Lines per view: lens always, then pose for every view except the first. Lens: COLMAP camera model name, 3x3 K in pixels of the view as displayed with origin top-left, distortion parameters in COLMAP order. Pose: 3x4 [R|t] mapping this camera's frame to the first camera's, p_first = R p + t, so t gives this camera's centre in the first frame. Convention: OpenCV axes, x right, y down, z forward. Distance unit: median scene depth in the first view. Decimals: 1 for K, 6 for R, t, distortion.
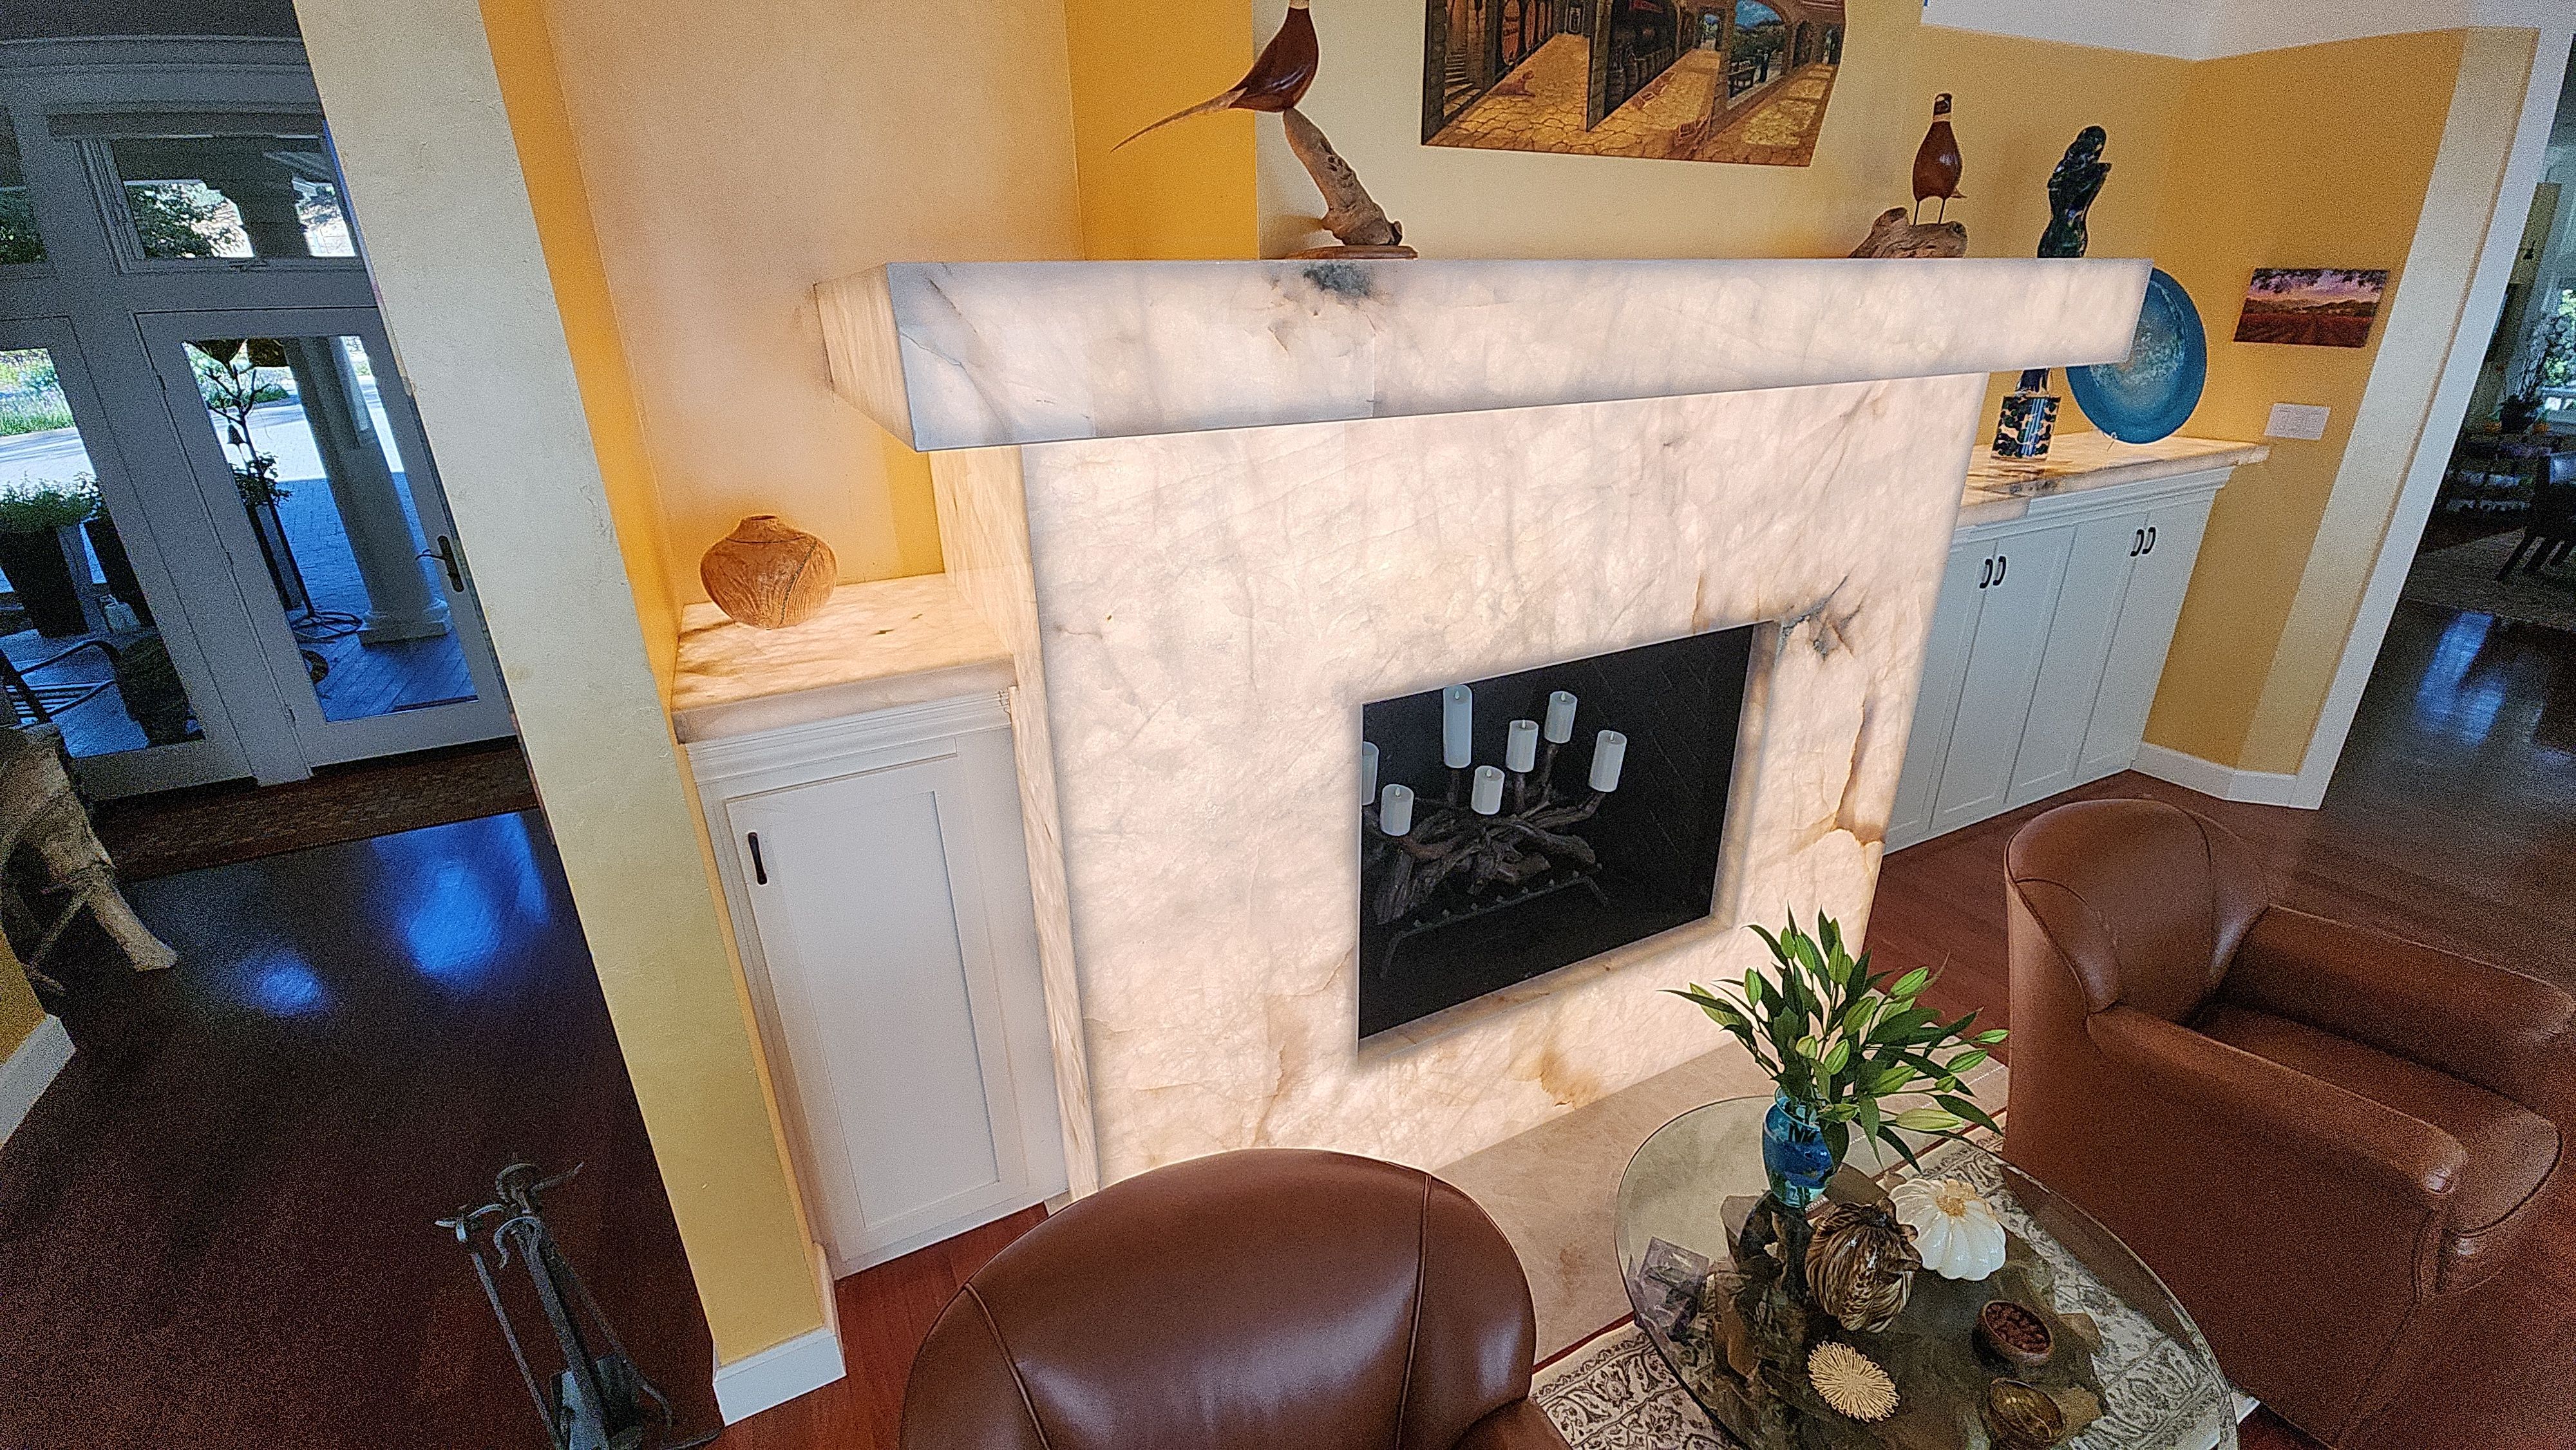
lens RADIAL K [[1054.2, 0, 1288.5], [0, 1054.2, 723.4], [0, 0, 1]] dist [0.007959, -0.005090]
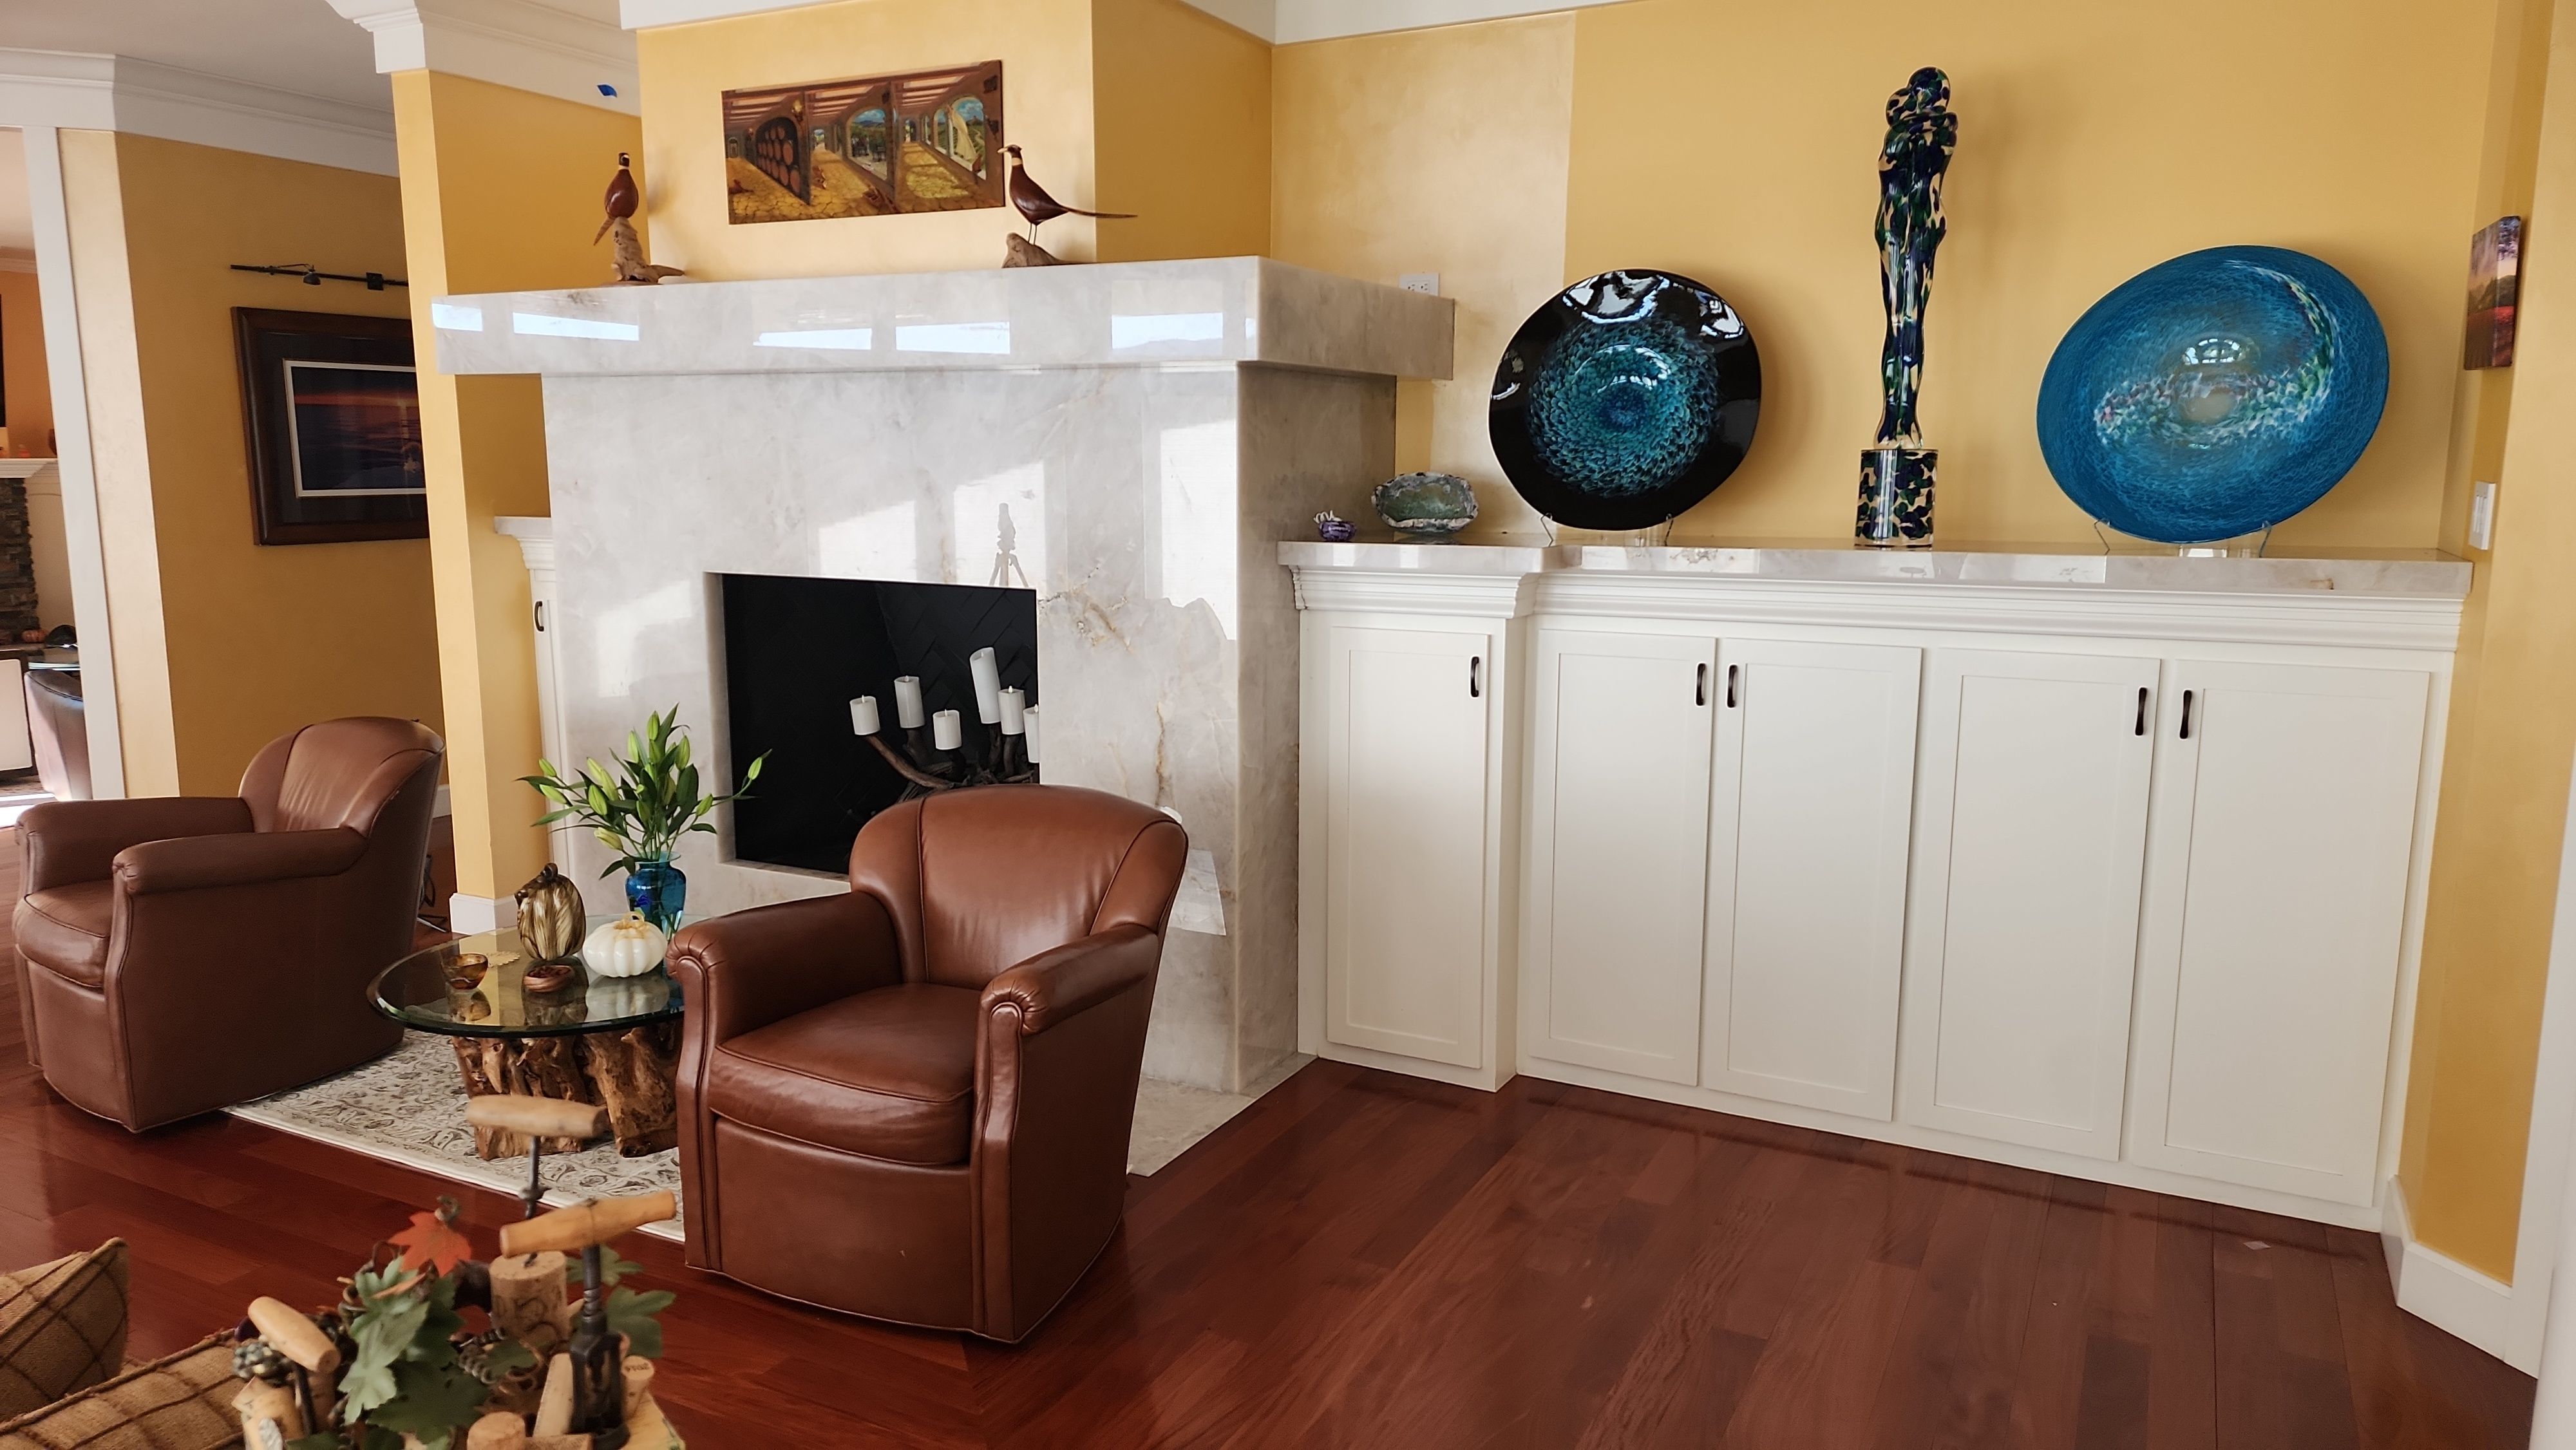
lens RADIAL K [[1715.6, 0, 1270.3], [0, 1715.6, 744.5], [0, 0, 1]] dist [0.080167, -0.070839]
pose [[0.575930, 0.154276, -0.802810, 2.416436], [-0.318049, 0.946948, -0.046191, 0.066914], [0.753093, 0.281936, 0.594443, 0.204286]]
